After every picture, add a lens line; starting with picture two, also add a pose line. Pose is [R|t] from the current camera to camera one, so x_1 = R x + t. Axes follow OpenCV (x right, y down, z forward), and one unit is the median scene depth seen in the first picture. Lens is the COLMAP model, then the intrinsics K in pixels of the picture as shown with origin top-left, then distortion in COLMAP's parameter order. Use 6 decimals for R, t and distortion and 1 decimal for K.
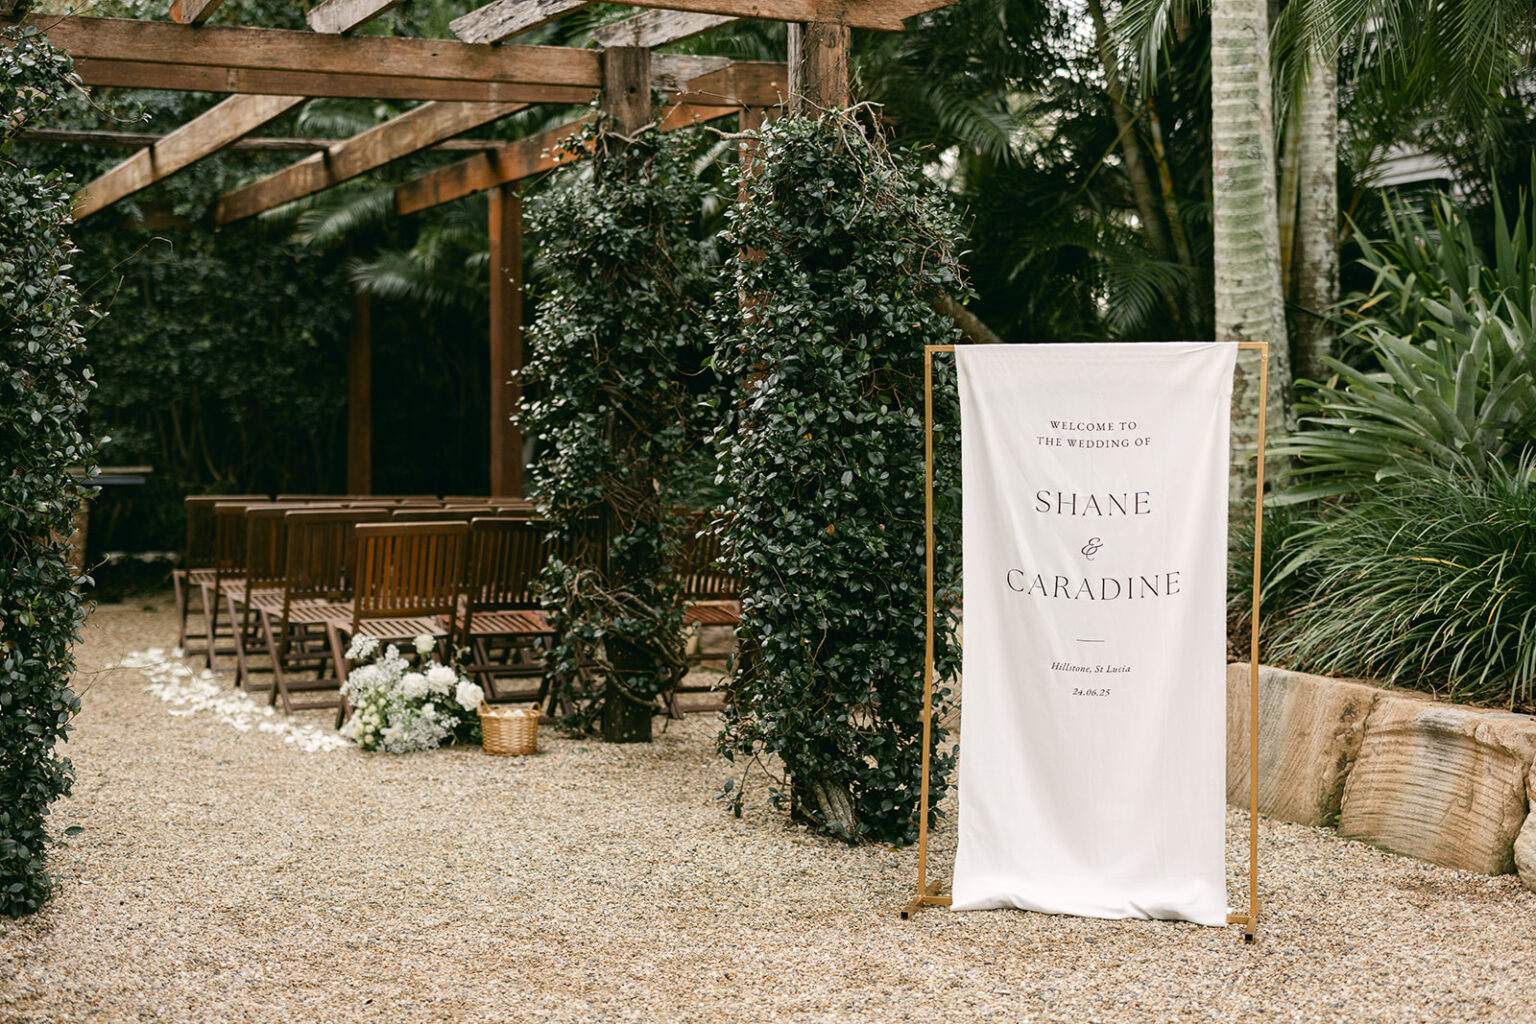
lens RADIAL K [[2217.5, 0, 768.2], [0, 2217.5, 512.9], [0, 0, 1]] dist [0.021975, 0.000000]
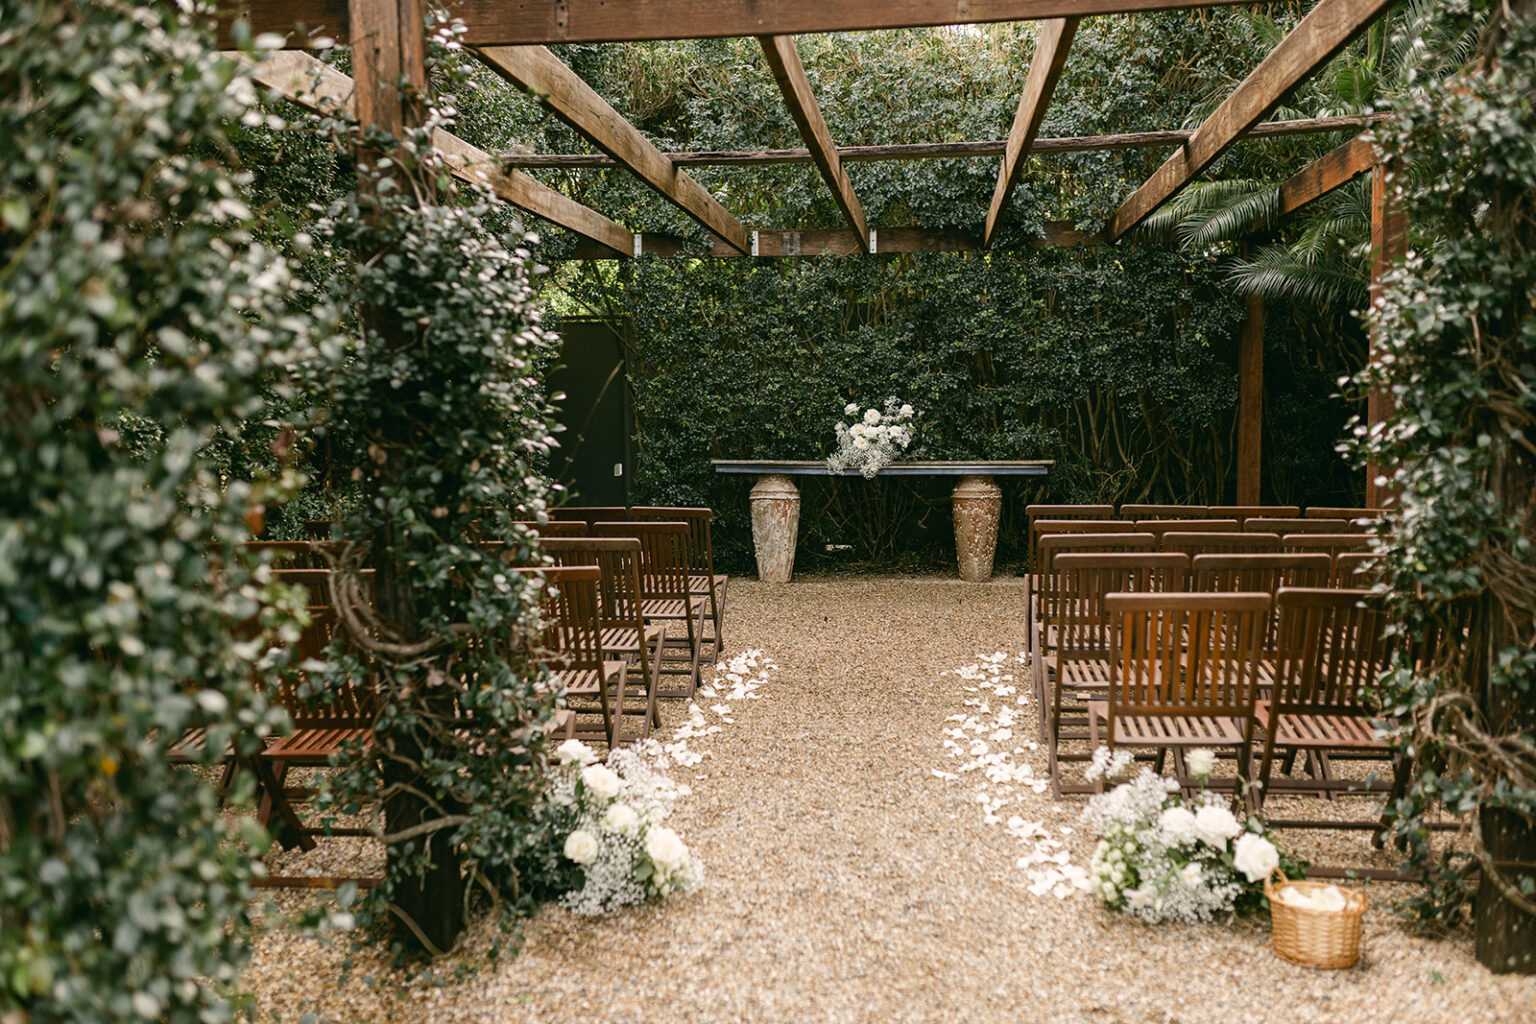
lens RADIAL K [[1426.1, 0, 766.3], [0, 1426.1, 517.4], [0, 0, 1]] dist [0.004189, 0.000000]
pose [[0.848276, 0.031339, -0.528627, -0.033782], [-0.008457, 0.998922, 0.045649, -0.041146], [0.529487, -0.034253, 0.847626, 0.553905]]
